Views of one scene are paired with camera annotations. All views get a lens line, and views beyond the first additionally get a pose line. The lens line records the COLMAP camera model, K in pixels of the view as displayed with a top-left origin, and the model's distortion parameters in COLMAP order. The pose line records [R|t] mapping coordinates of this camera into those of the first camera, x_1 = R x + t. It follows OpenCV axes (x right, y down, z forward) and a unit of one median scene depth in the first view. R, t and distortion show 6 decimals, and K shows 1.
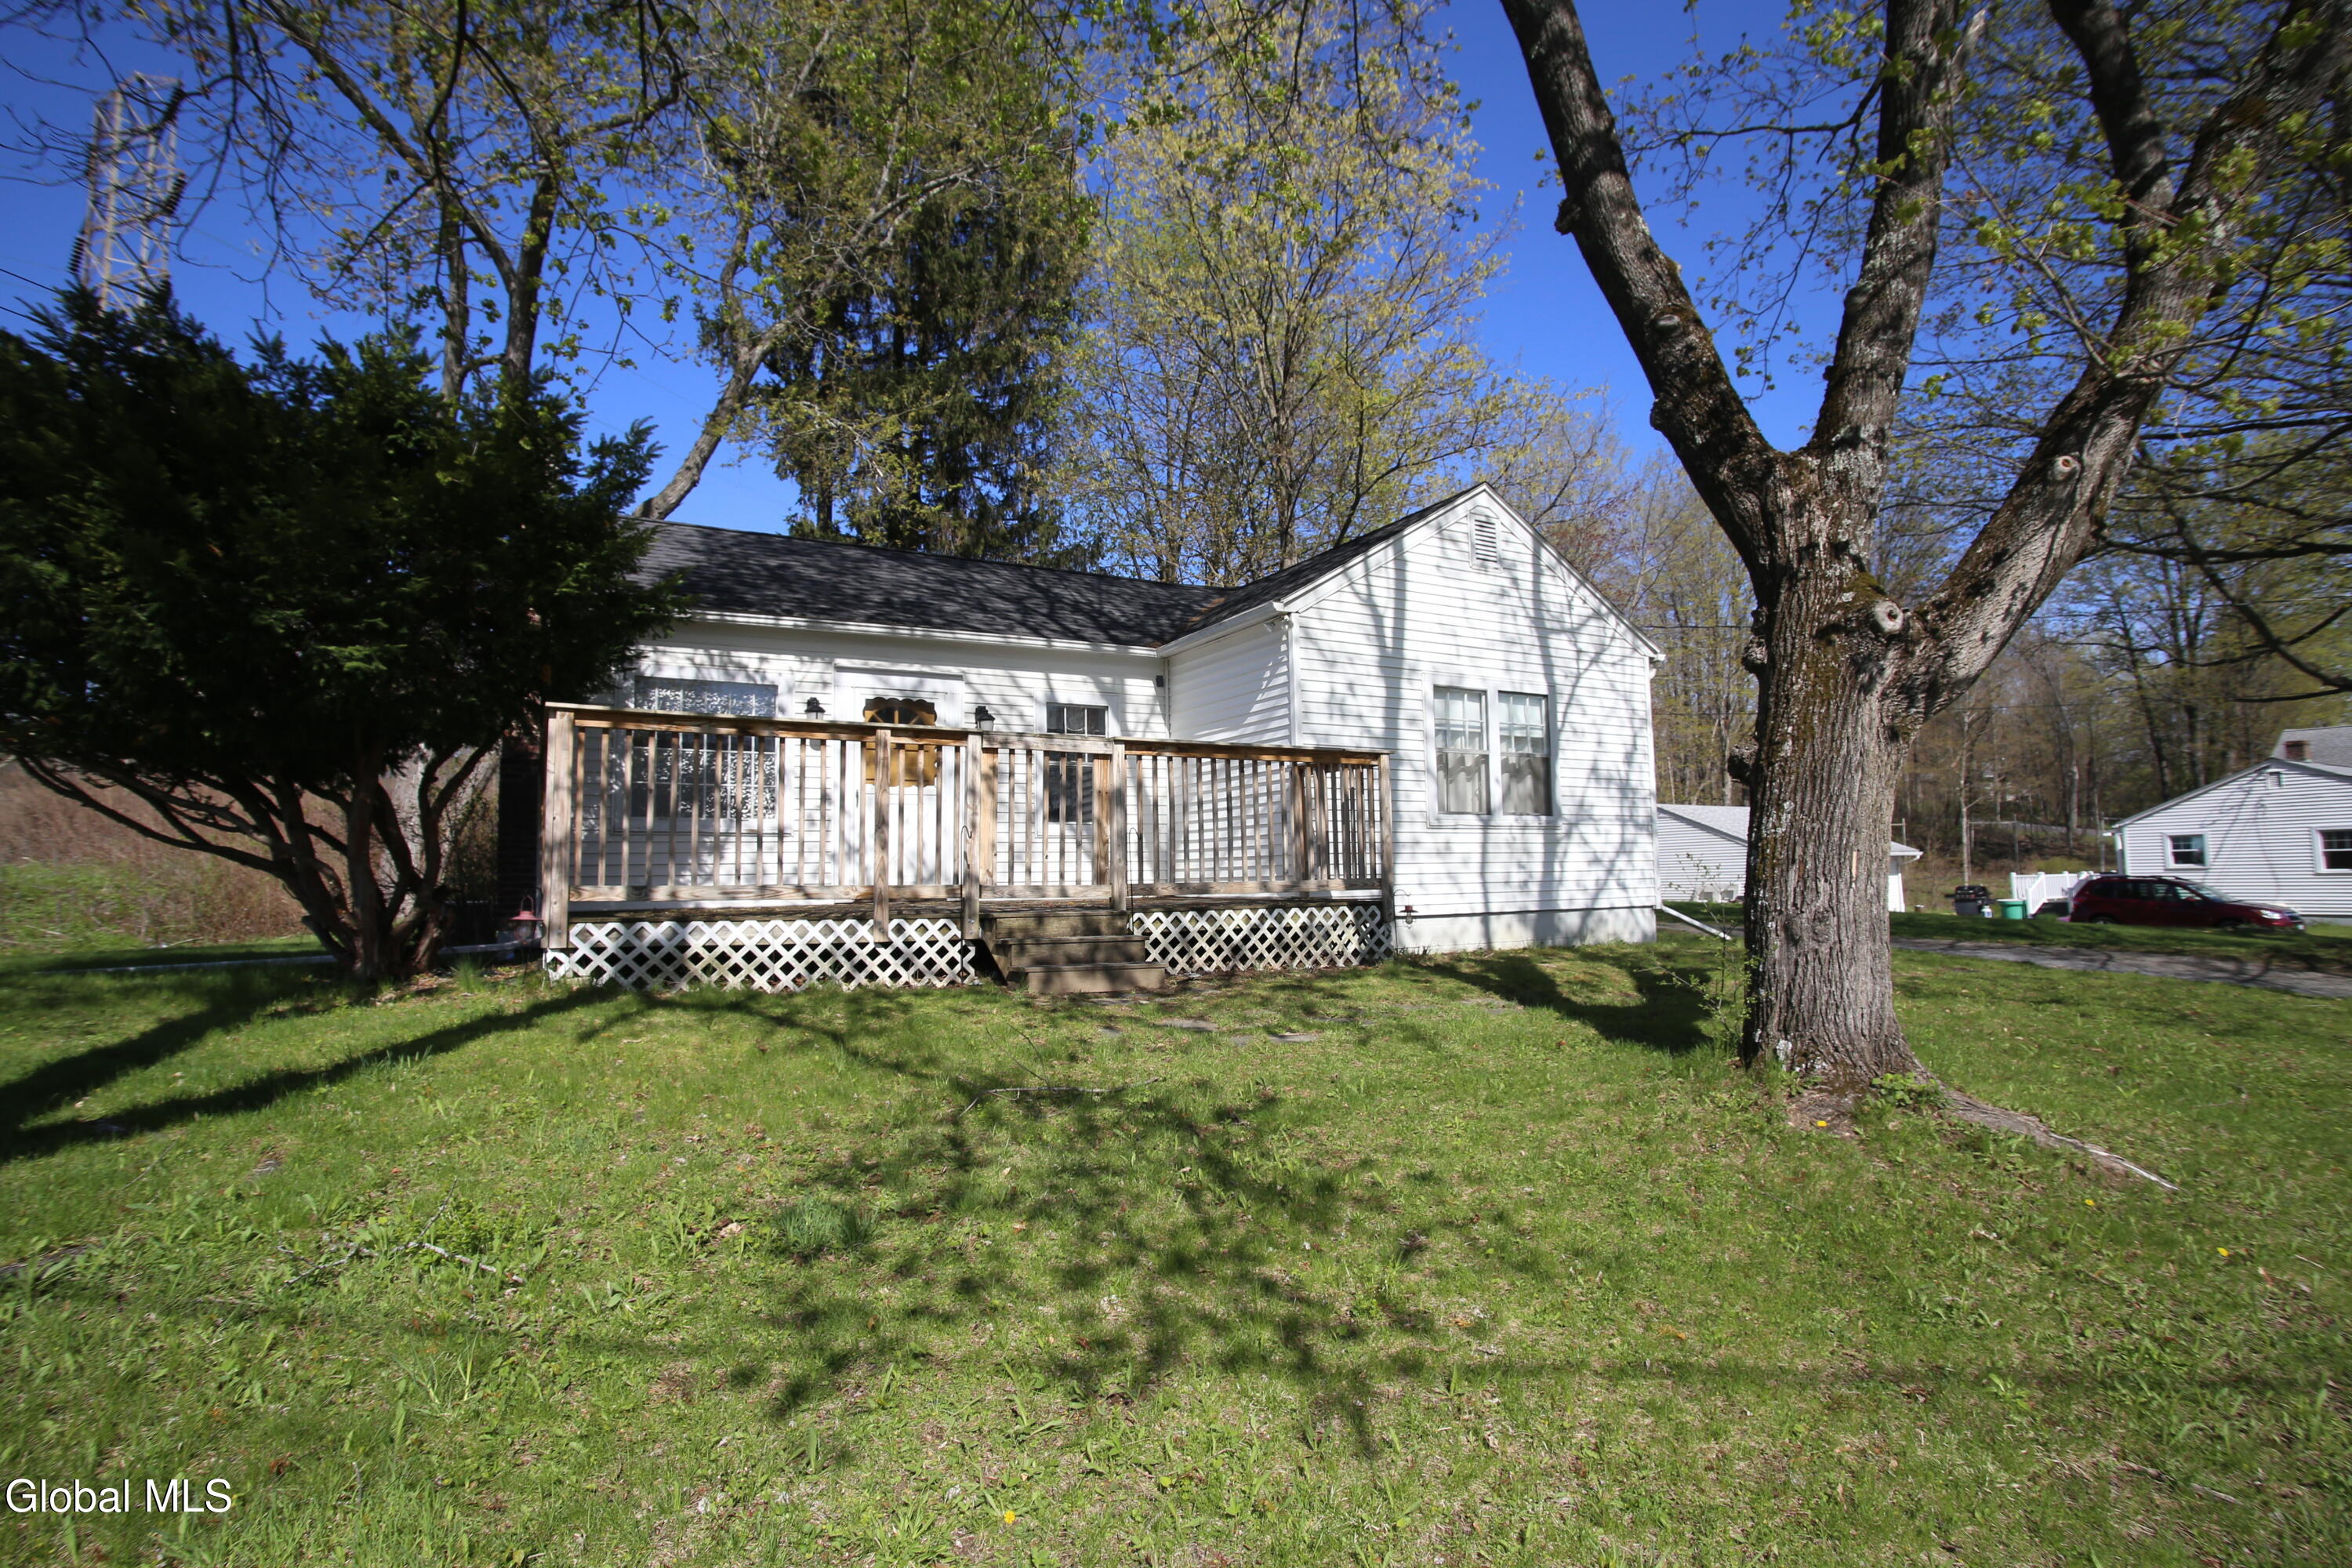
lens RADIAL K [[1190.0, 0, 1150.4], [0, 1190.0, 785.9], [0, 0, 1]] dist [-0.024481, 0.000719]
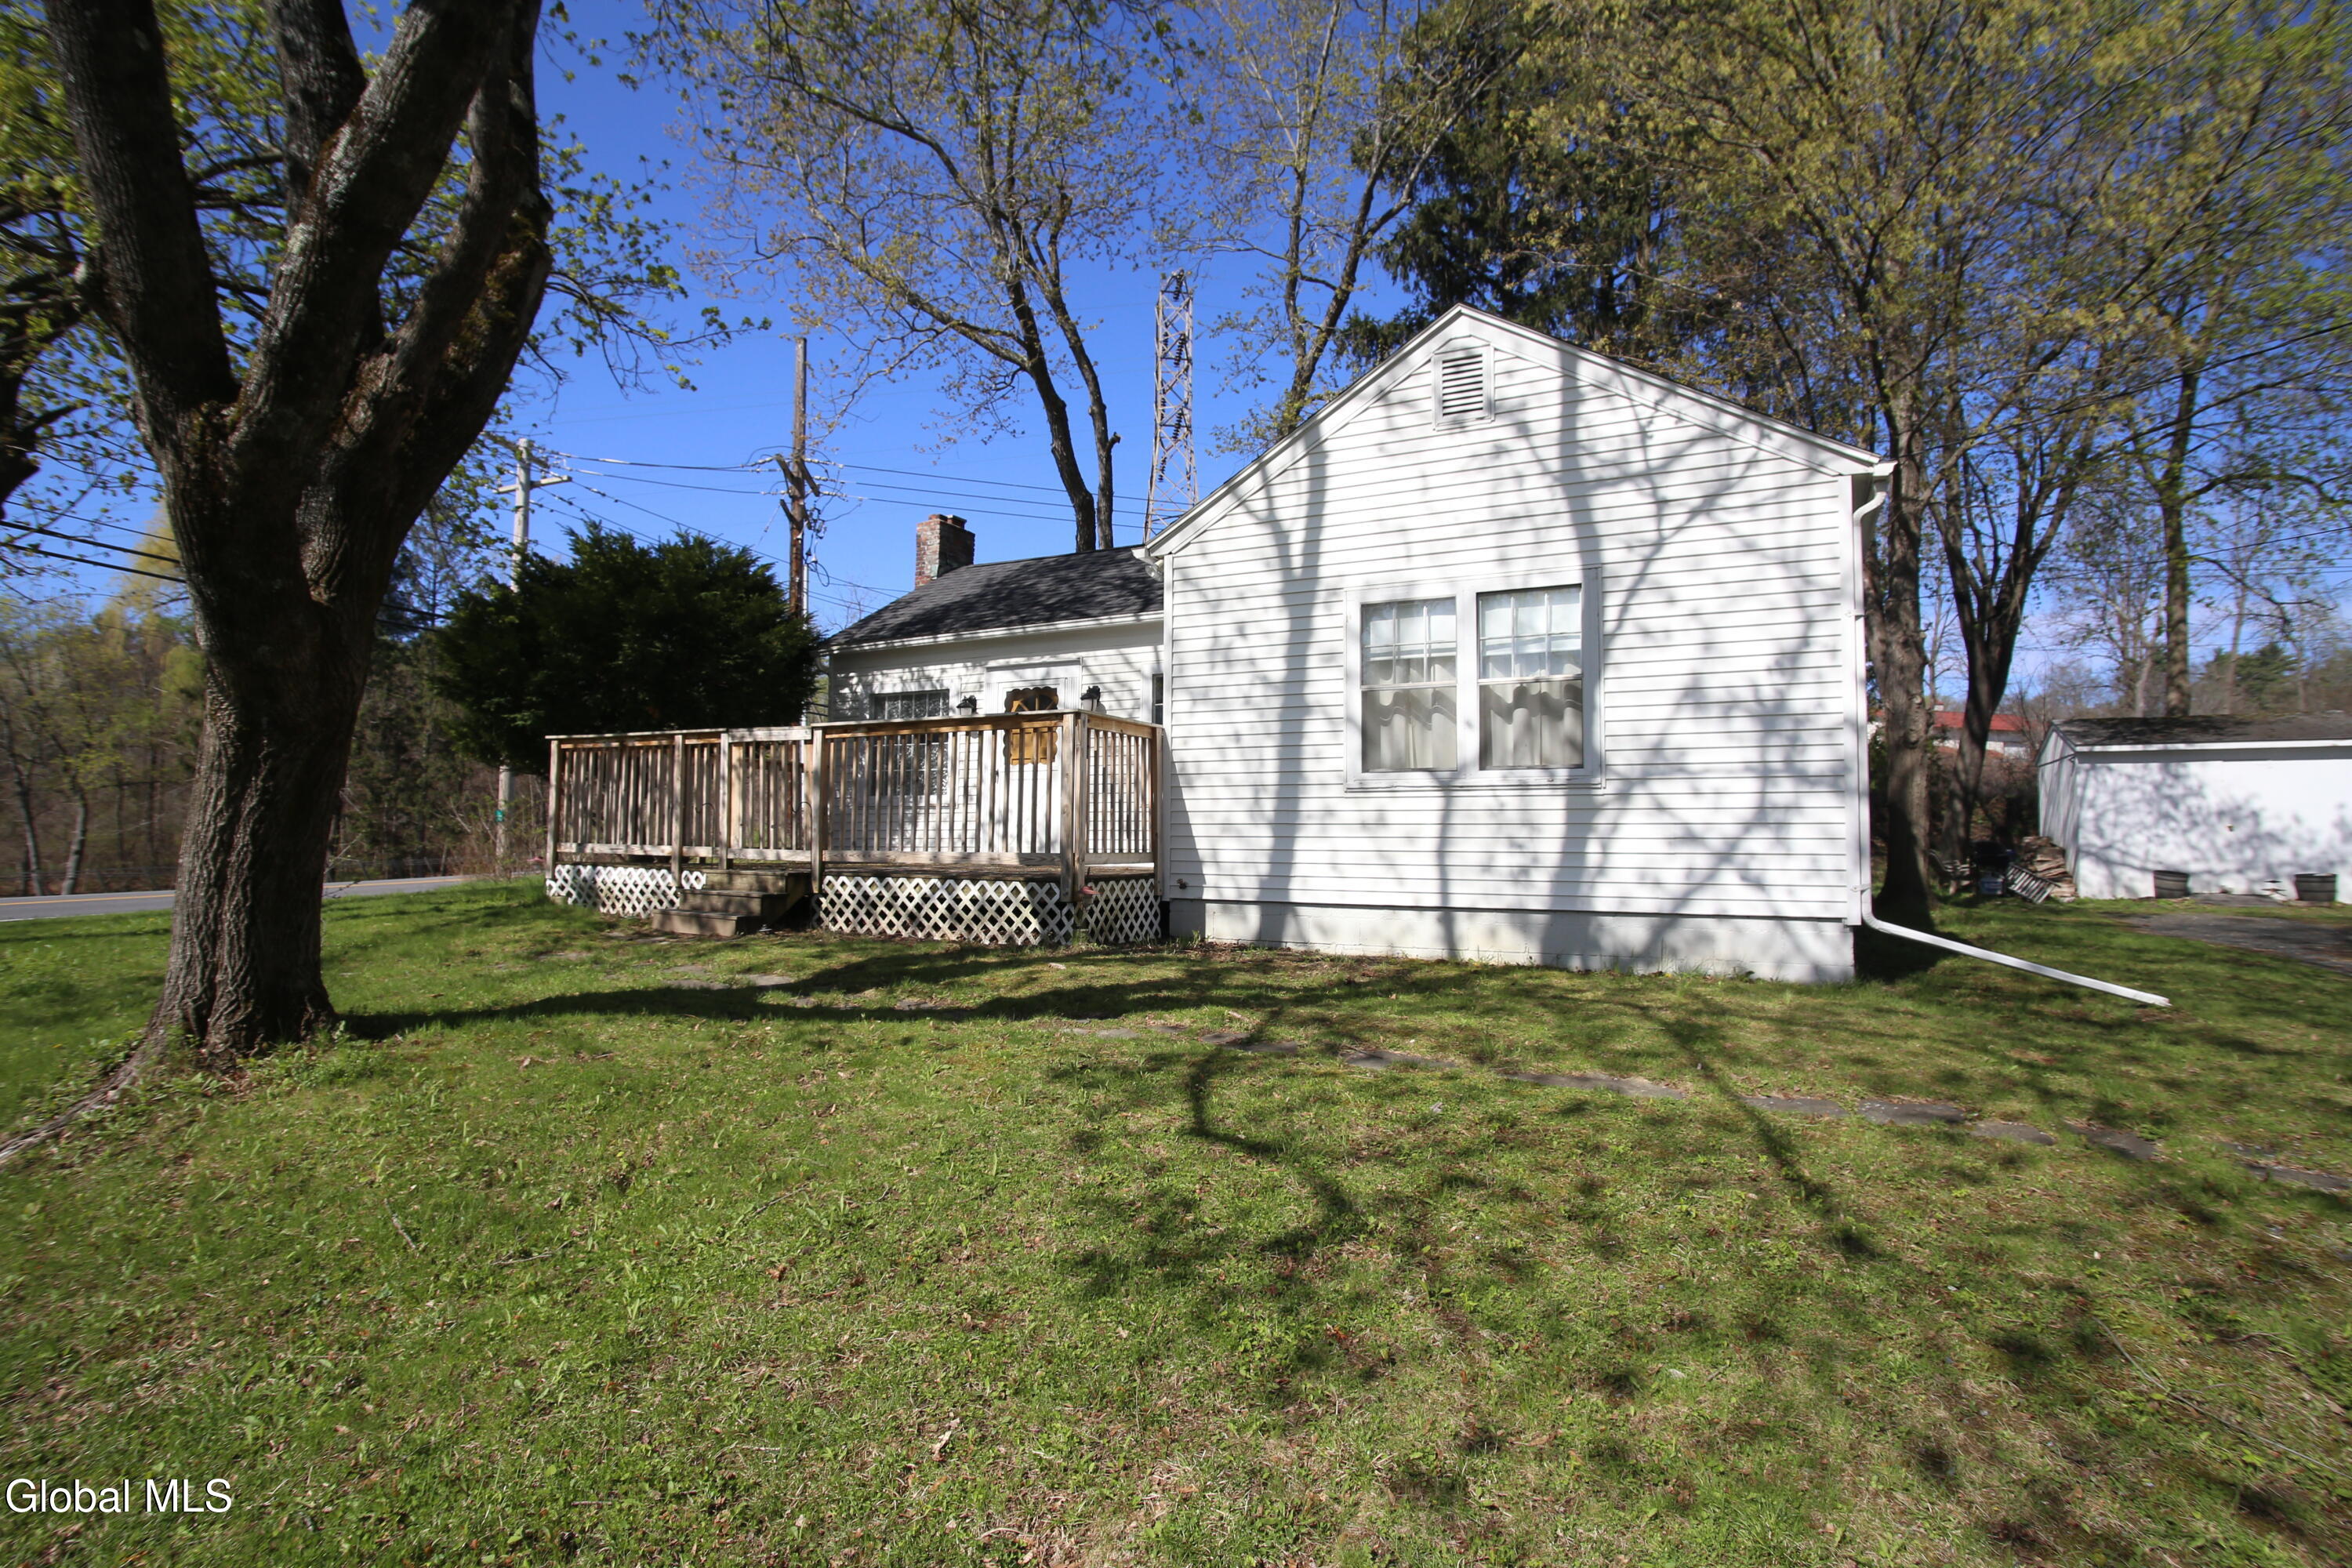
lens RADIAL K [[1190.0, 0, 1167.5], [0, 1190.0, 784.2], [0, 0, 1]] dist [-0.024481, 0.000719]
pose [[0.534337, -0.024302, -0.844922, 0.828149], [0.047017, 0.998894, 0.001003, 0.024089], [0.843963, -0.040261, 0.534889, 0.490541]]
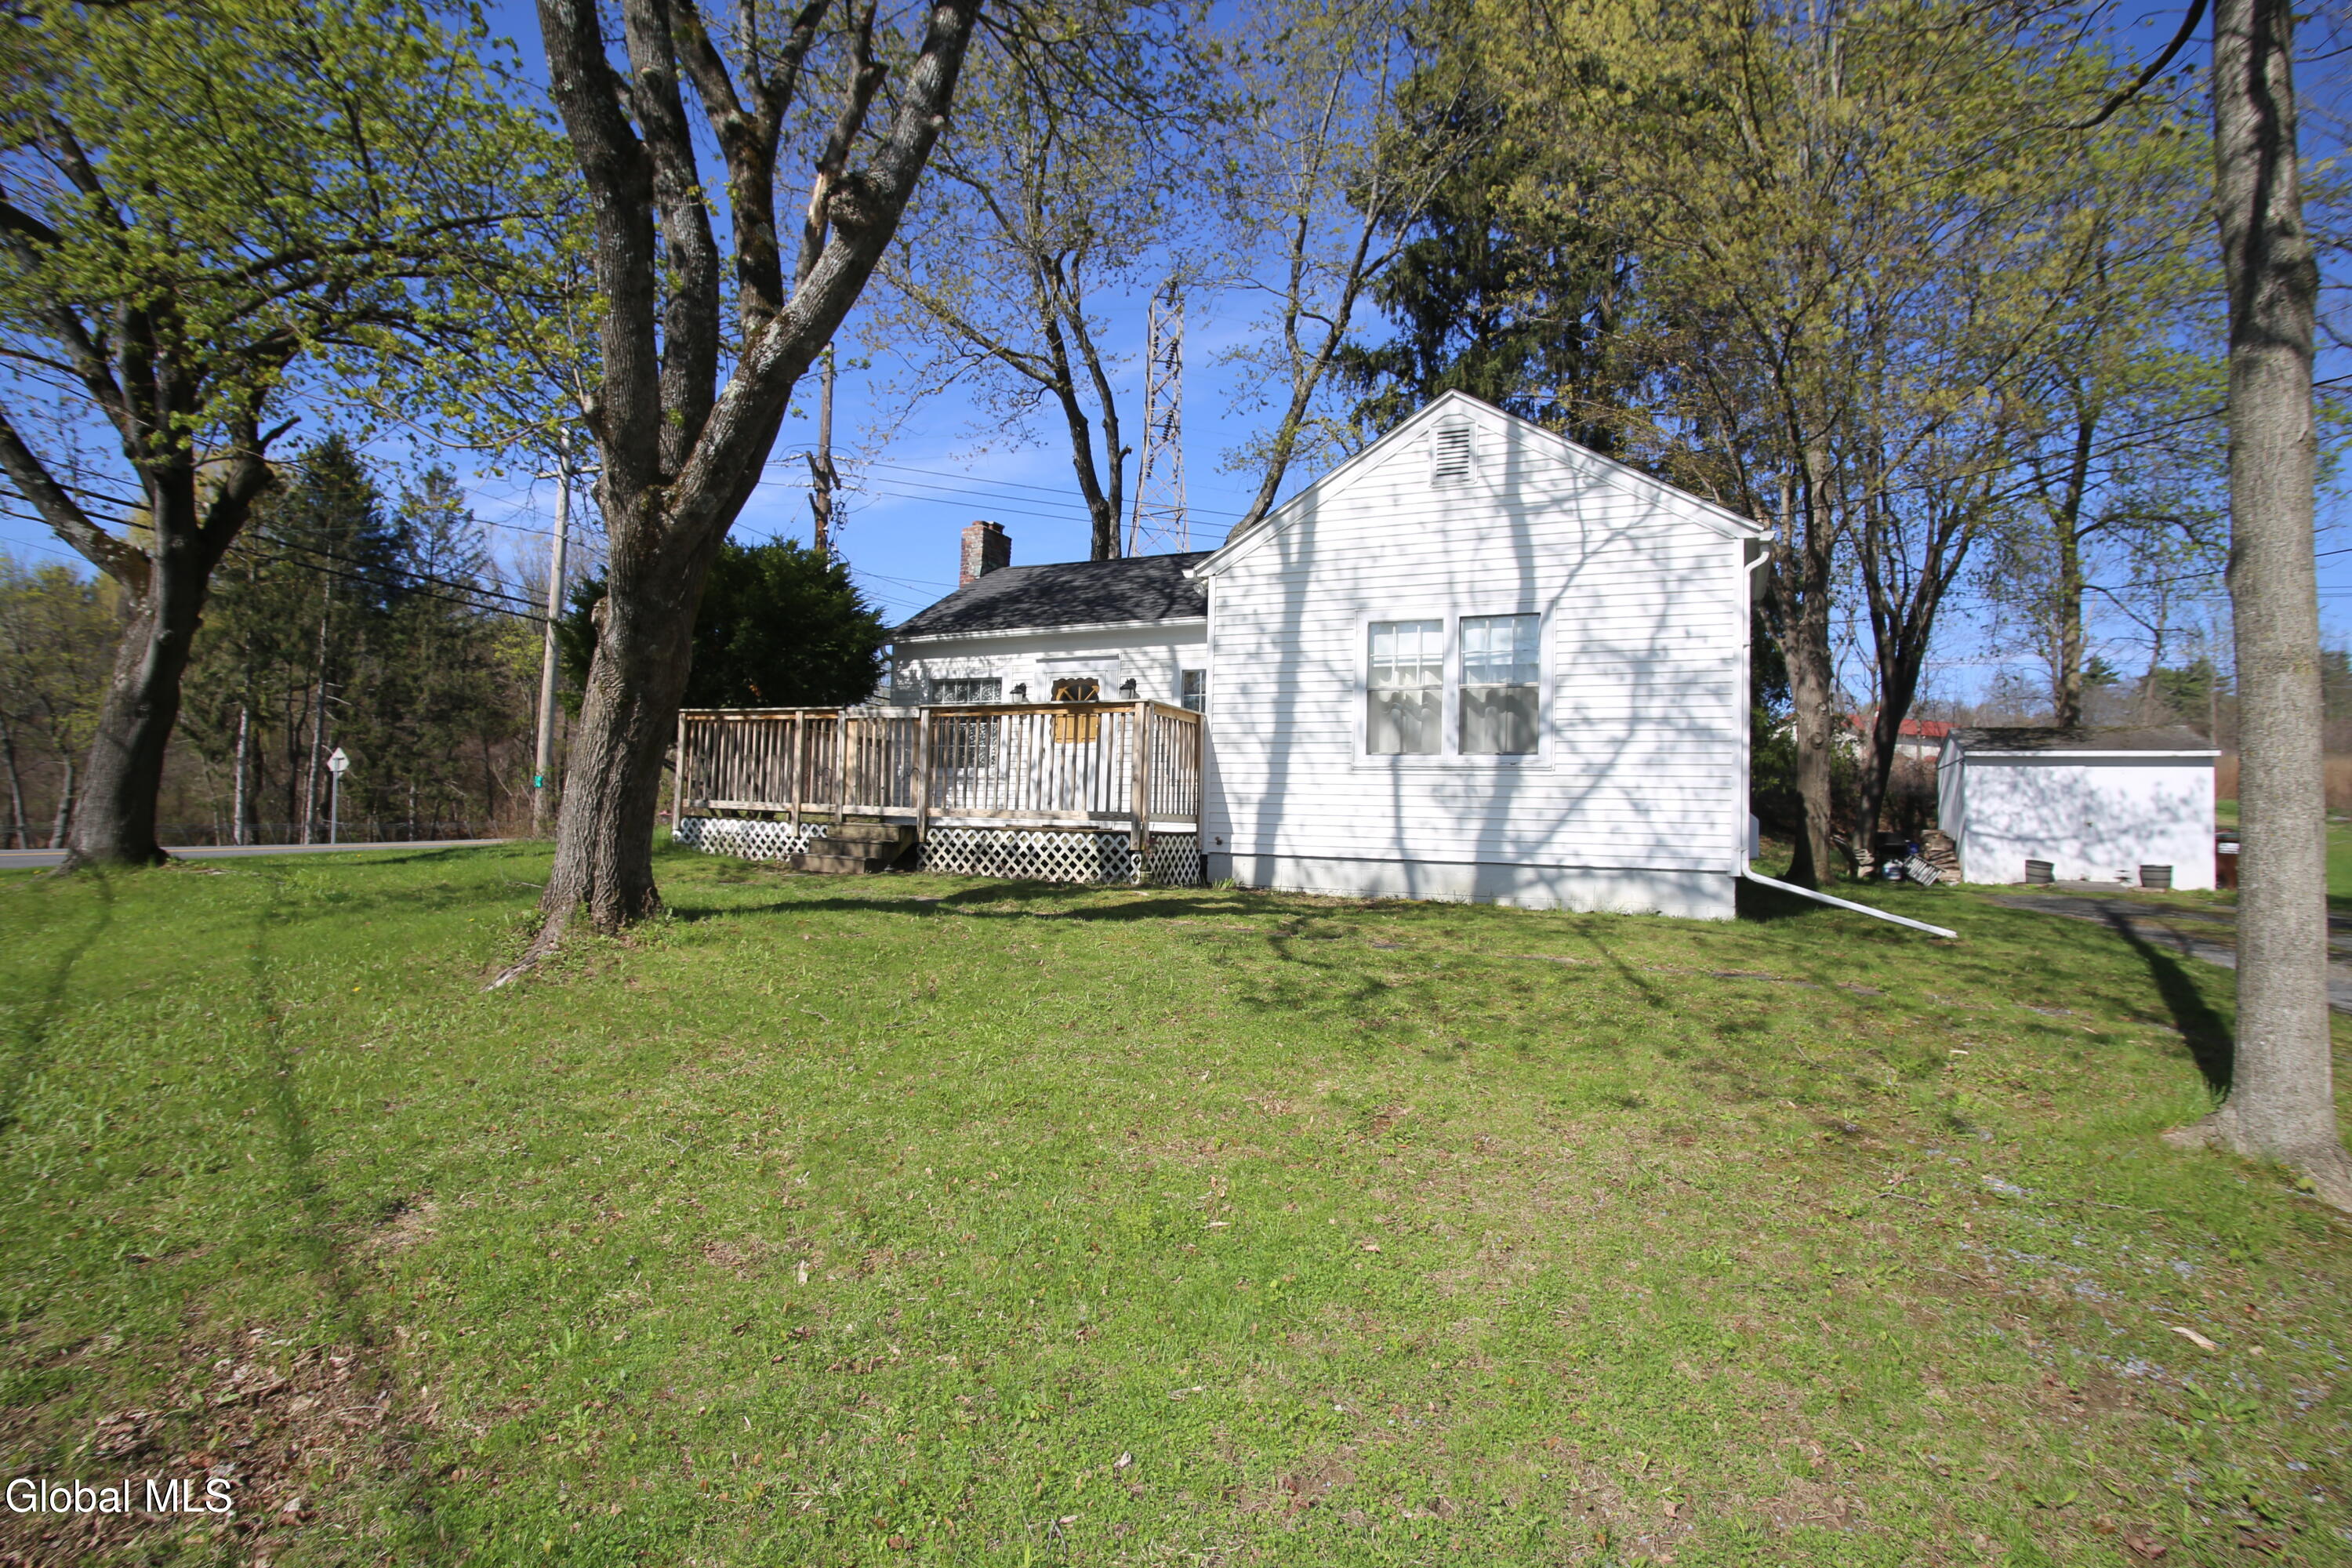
lens RADIAL K [[1190.0, 0, 1163.6], [0, 1190.0, 789.7], [0, 0, 1]] dist [-0.024481, 0.000719]
pose [[0.558887, 0.002017, -0.829241, 0.964741], [0.023320, 0.999563, 0.018149, 0.030695], [0.828916, -0.029482, 0.558596, 0.322175]]
